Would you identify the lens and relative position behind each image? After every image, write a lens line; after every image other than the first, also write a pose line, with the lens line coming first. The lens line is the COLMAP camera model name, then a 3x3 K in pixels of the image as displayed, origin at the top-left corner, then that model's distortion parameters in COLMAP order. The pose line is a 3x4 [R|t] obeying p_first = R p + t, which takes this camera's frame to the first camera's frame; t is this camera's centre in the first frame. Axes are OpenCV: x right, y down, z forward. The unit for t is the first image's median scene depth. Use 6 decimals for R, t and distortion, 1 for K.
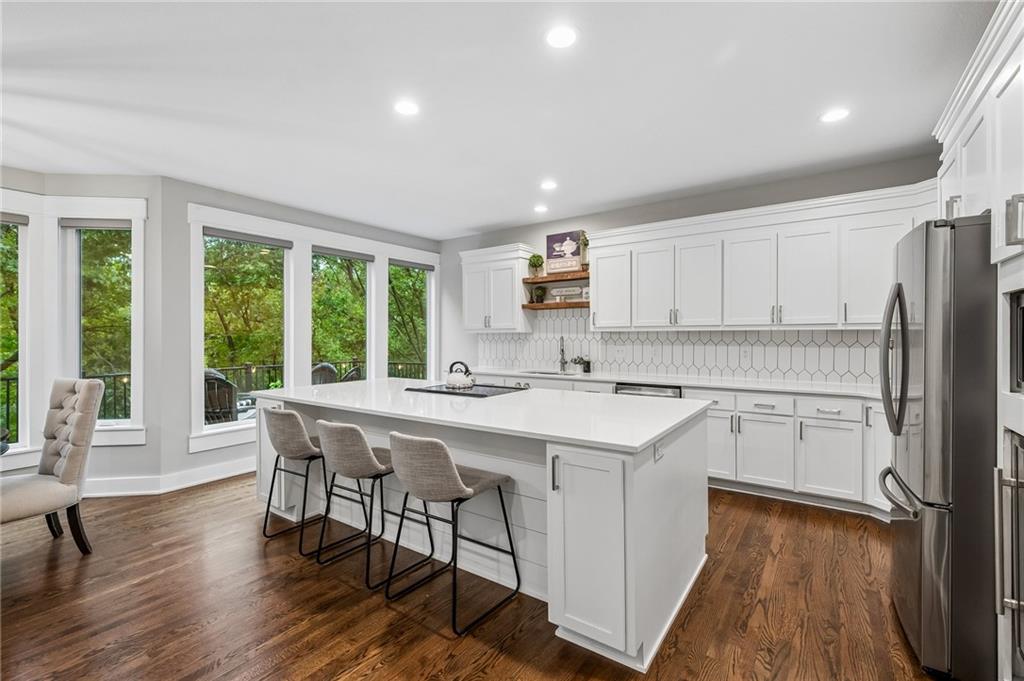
lens RADIAL K [[454.5, 0, 519.0], [0, 454.5, 338.5], [0, 0, 1]] dist [-0.002822, 0.000791]
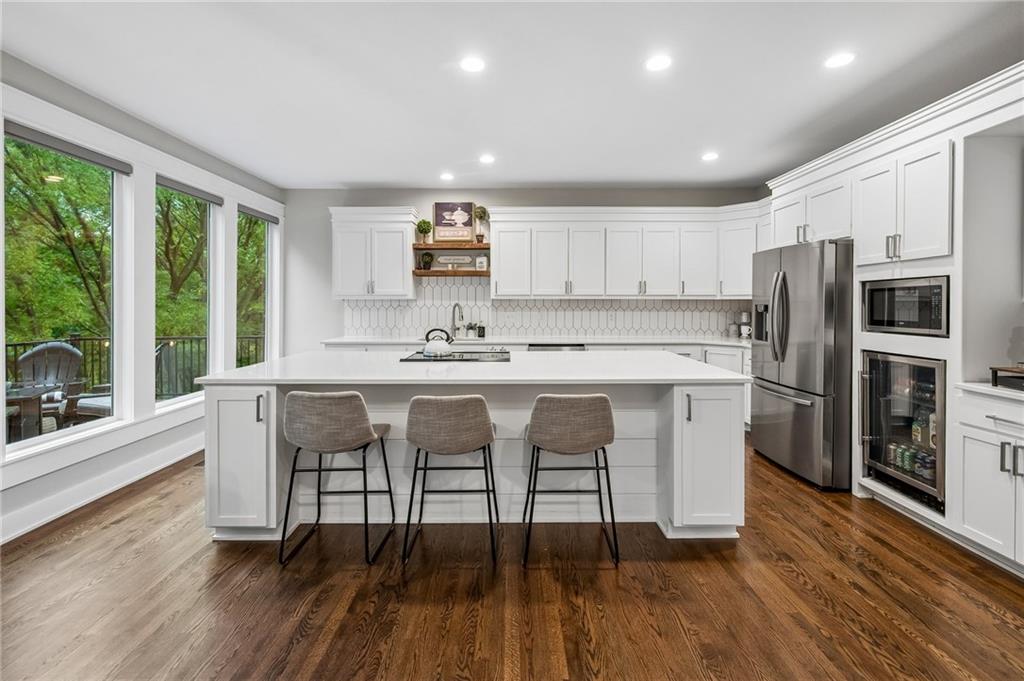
lens RADIAL K [[454.5, 0, 512.5], [0, 454.5, 309.2], [0, 0, 1]] dist [-0.002822, 0.000791]
pose [[0.812451, -0.003468, 0.583019, -0.543120], [0.000446, 0.999986, 0.005327, 0.004016], [-0.583029, -0.004068, 0.812441, 0.121793]]
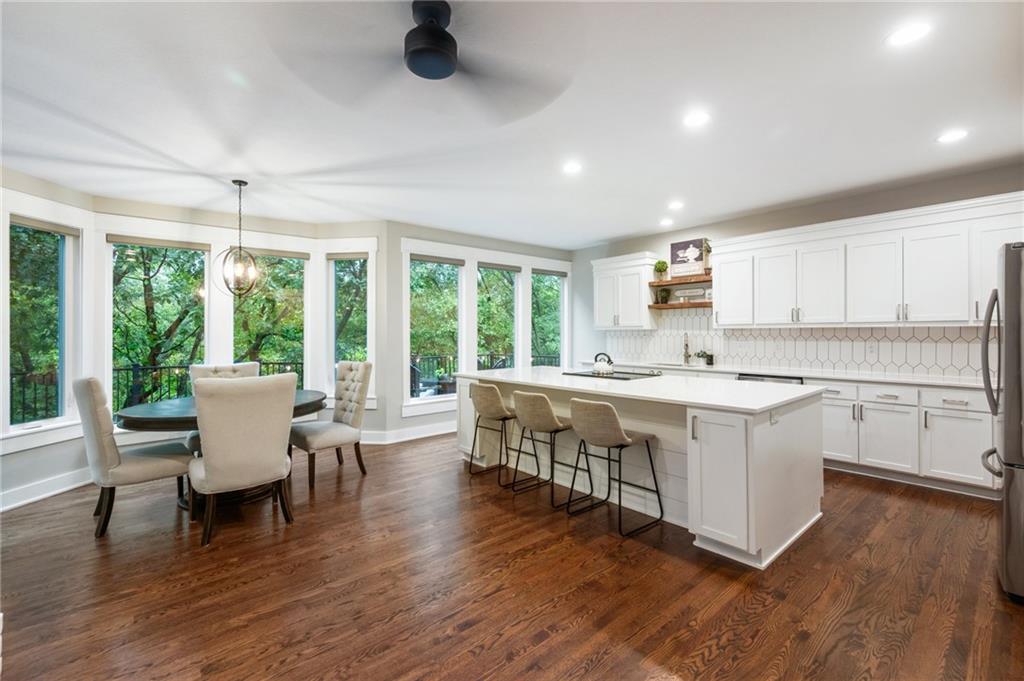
lens RADIAL K [[454.5, 0, 505.6], [0, 454.5, 333.1], [0, 0, 1]] dist [-0.002822, 0.000791]
pose [[0.966363, -0.001021, -0.257181, -0.065158], [0.000324, 0.999996, -0.002752, -0.001452], [0.257182, 0.002576, 0.966359, -0.281386]]
